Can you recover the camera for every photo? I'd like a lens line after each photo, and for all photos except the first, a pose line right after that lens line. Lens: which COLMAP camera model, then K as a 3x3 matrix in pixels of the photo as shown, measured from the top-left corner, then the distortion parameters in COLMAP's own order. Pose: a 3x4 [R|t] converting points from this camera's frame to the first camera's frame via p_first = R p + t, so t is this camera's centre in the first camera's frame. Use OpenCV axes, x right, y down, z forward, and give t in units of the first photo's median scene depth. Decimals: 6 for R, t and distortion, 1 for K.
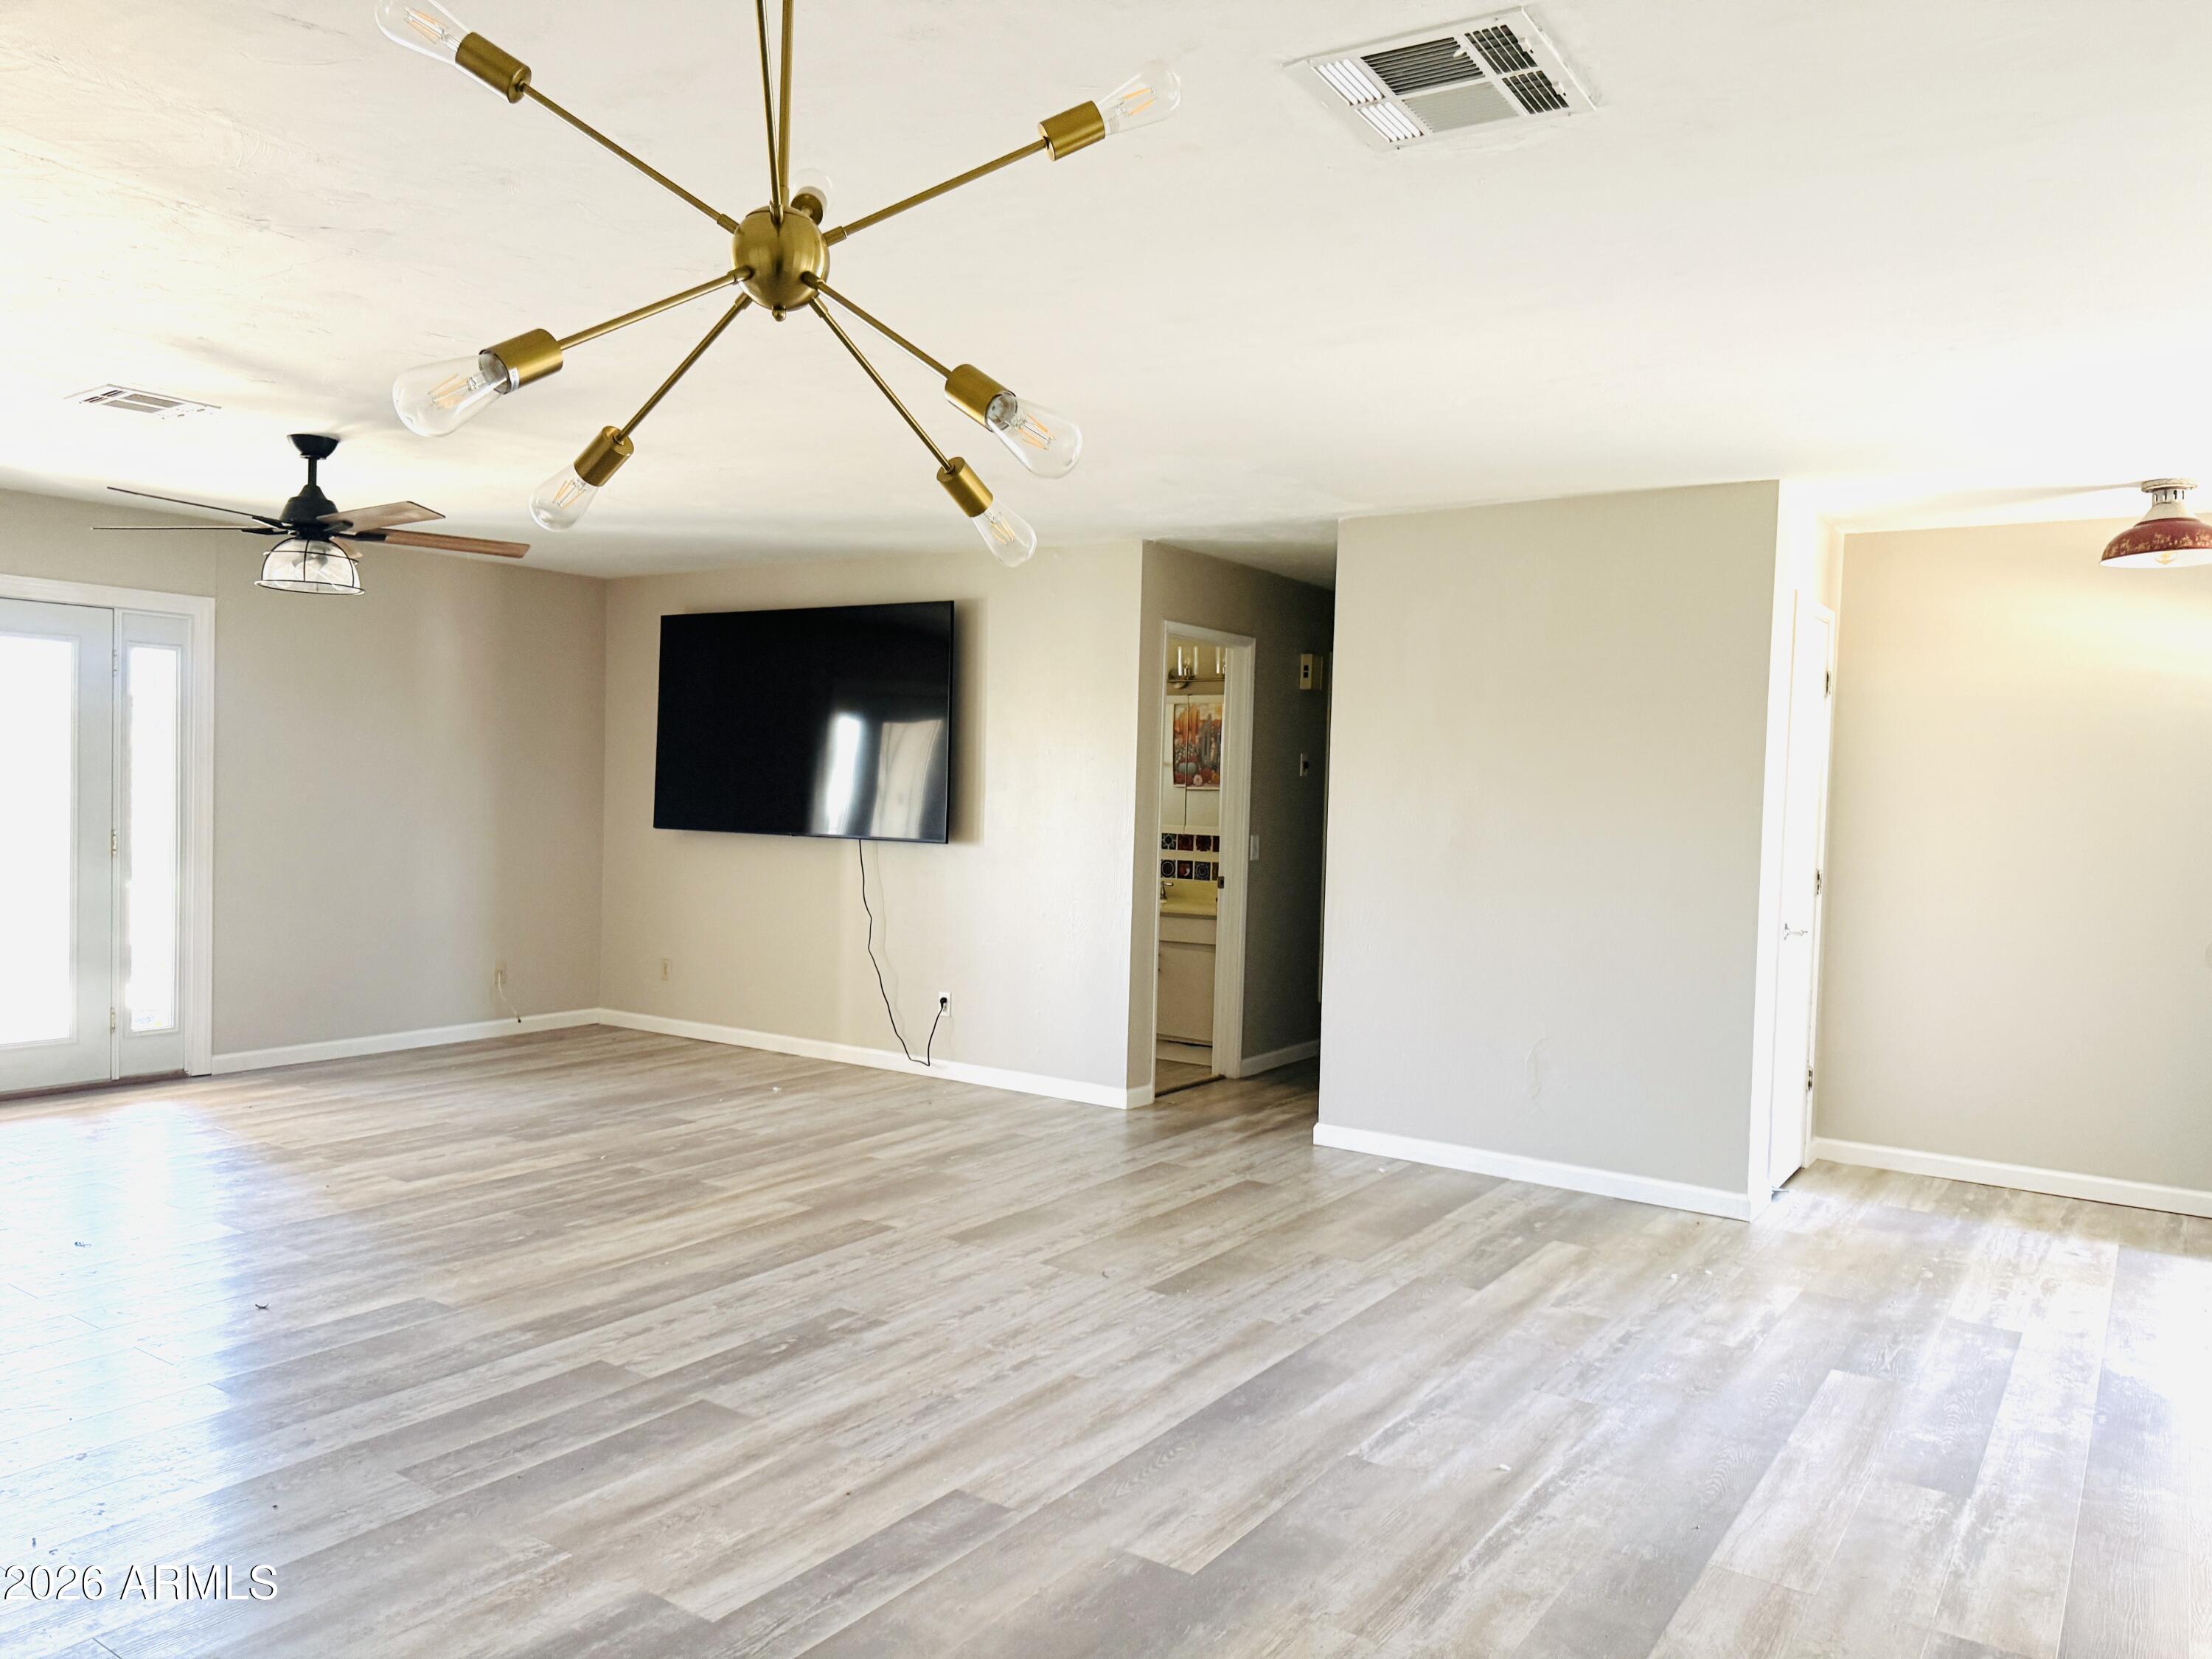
lens RADIAL K [[1569.1, 0, 1106.0], [0, 1569.1, 829.5], [0, 0, 1]] dist [-0.027038, -0.004825]
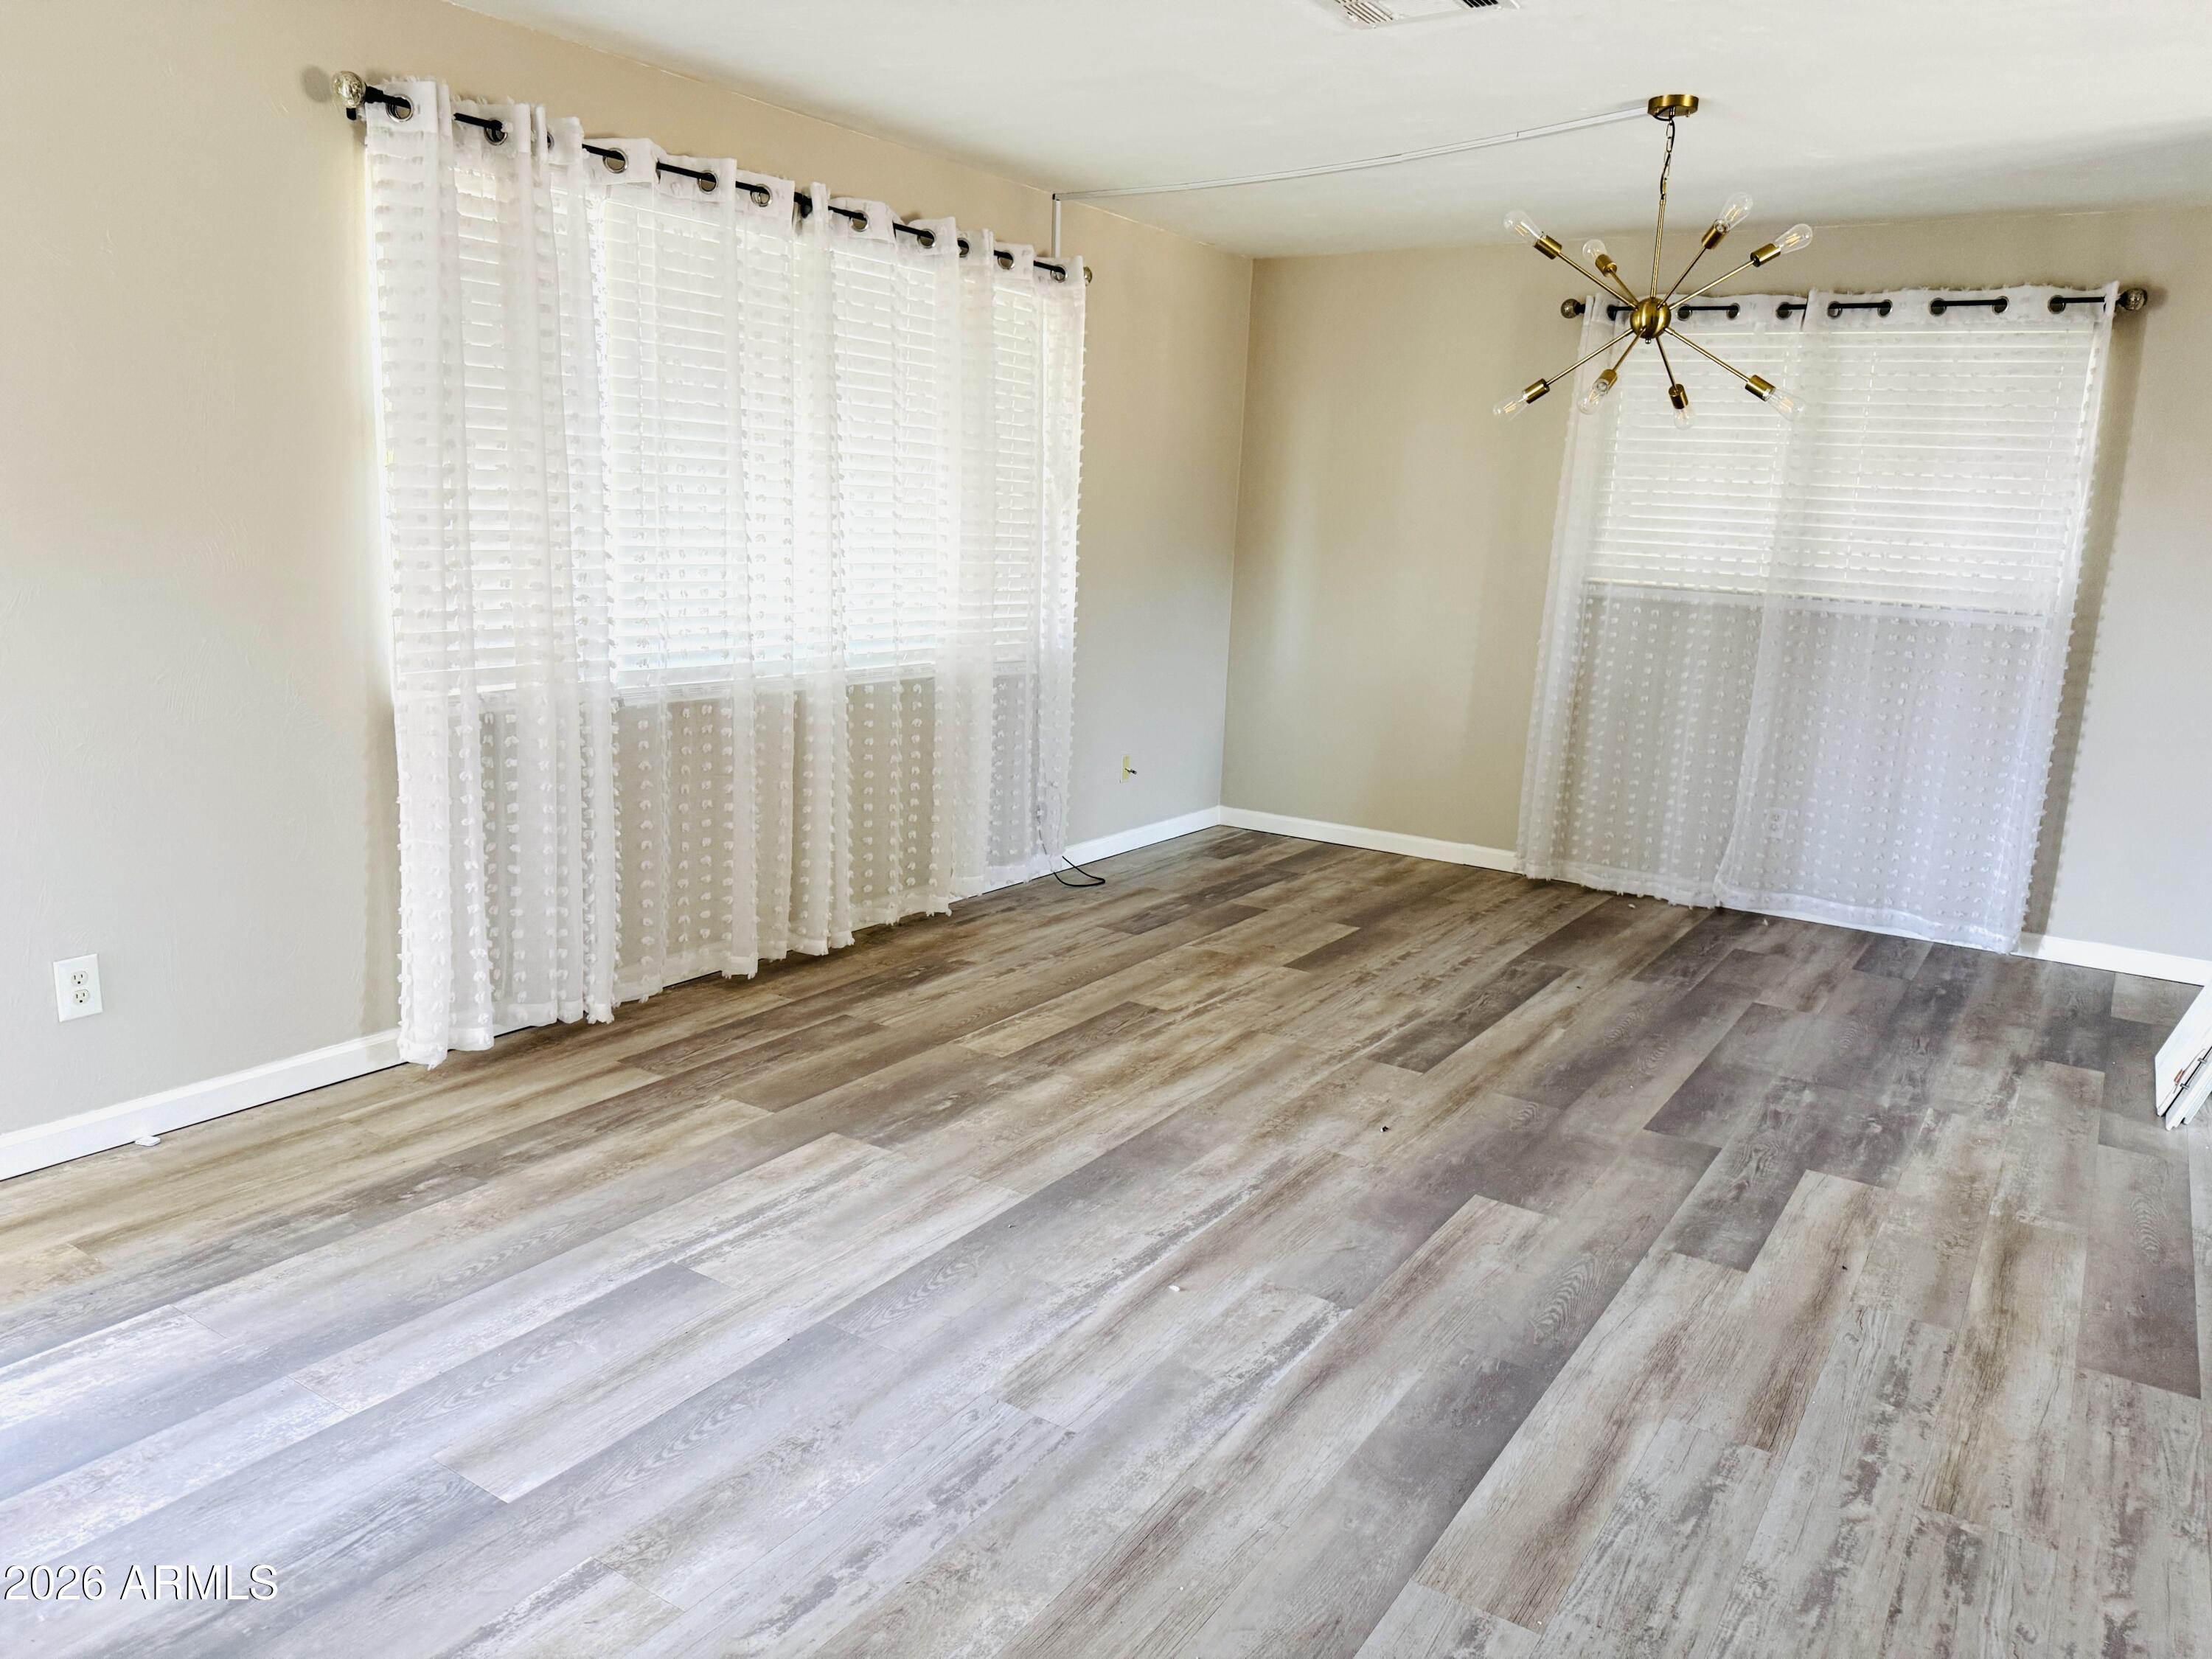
lens RADIAL K [[1569.1, 0, 1106.0], [0, 1569.1, 829.5], [0, 0, 1]] dist [-0.027038, -0.004825]
pose [[-0.997842, -0.056119, -0.034102, 0.343397], [-0.062507, 0.970869, 0.231313, -0.046650], [0.020127, 0.232945, -0.972282, 1.820814]]
